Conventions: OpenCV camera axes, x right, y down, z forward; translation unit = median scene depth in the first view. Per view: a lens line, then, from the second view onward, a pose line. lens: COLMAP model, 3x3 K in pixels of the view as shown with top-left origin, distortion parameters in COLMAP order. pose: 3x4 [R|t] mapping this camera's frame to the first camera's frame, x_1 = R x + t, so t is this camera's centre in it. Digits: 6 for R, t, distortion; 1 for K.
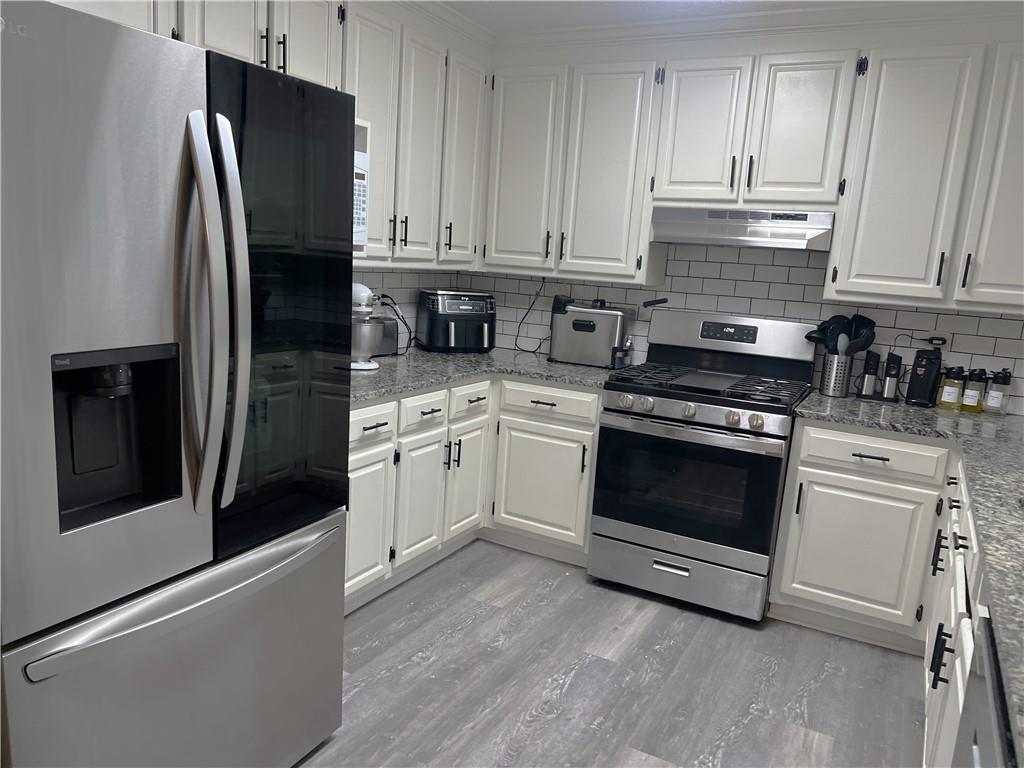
lens RADIAL K [[759.8, 0, 520.1], [0, 759.8, 400.0], [0, 0, 1]] dist [0.058723, -0.045462]
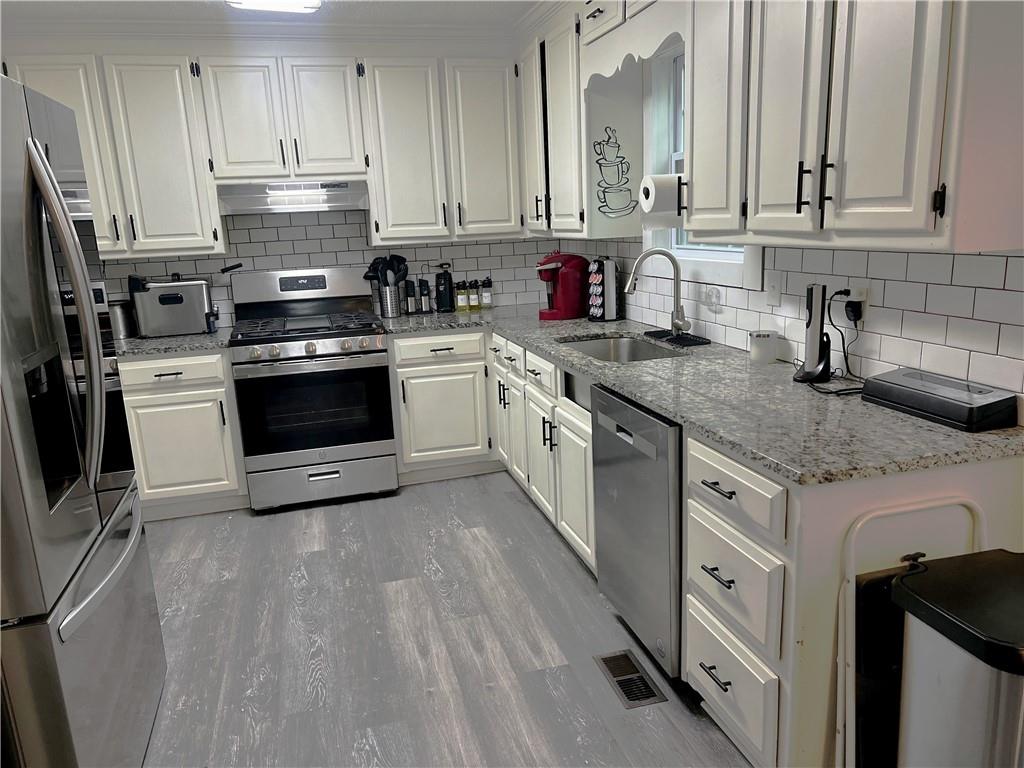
lens RADIAL K [[759.8, 0, 512.6], [0, 759.8, 389.1], [0, 0, 1]] dist [0.058723, -0.045462]
pose [[0.727736, -0.249343, 0.638928, -0.330244], [0.224713, 0.966838, 0.121363, 0.002177], [-0.648000, 0.055256, 0.759633, -0.147239]]
